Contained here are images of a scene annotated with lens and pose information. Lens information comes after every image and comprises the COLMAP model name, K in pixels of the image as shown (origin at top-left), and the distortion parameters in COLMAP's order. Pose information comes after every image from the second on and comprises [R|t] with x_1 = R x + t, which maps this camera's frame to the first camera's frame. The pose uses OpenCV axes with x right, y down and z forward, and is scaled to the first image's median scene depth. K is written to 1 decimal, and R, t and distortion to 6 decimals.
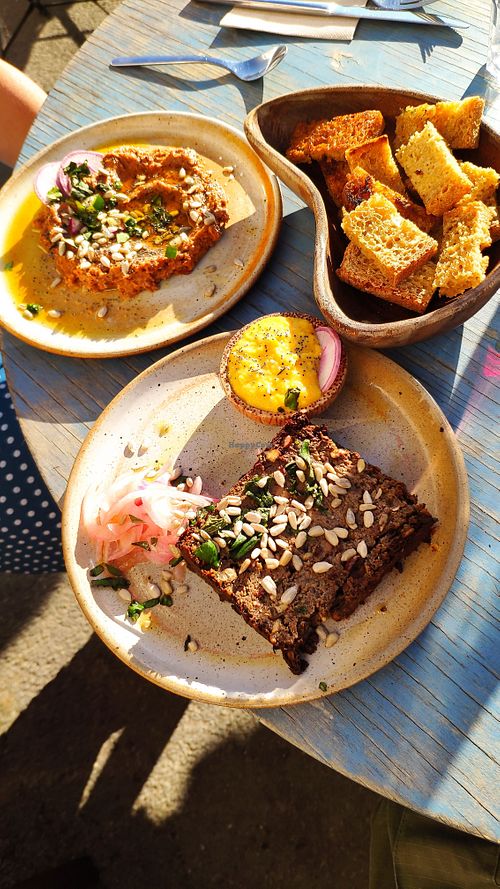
lens RADIAL K [[727.2, 0, 250.0], [0, 727.2, 444.5], [0, 0, 1]] dist [0.342965, -1.227416]
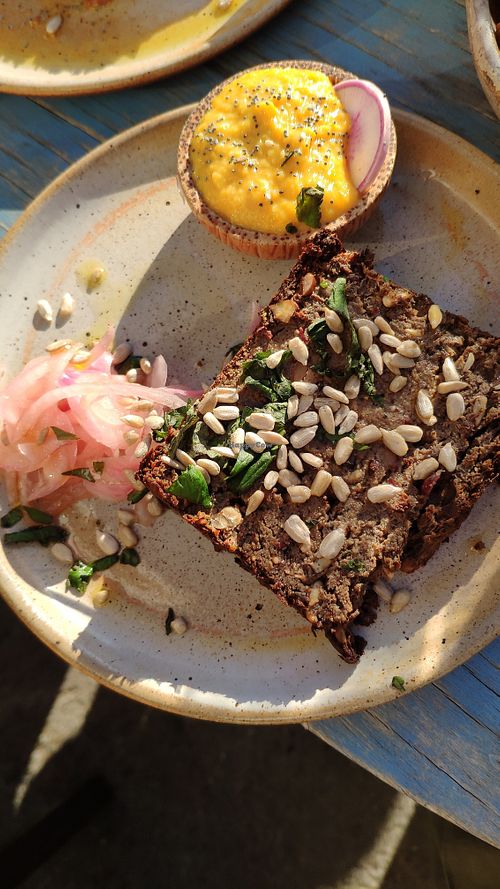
lens RADIAL K [[727.2, 0, 250.0], [0, 727.2, 444.5], [0, 0, 1]] dist [0.342965, -1.227416]
pose [[0.994928, -0.084936, 0.053894, -0.037650], [0.073013, 0.978301, 0.193900, 0.003354], [-0.069194, -0.188981, 0.979540, 0.408719]]
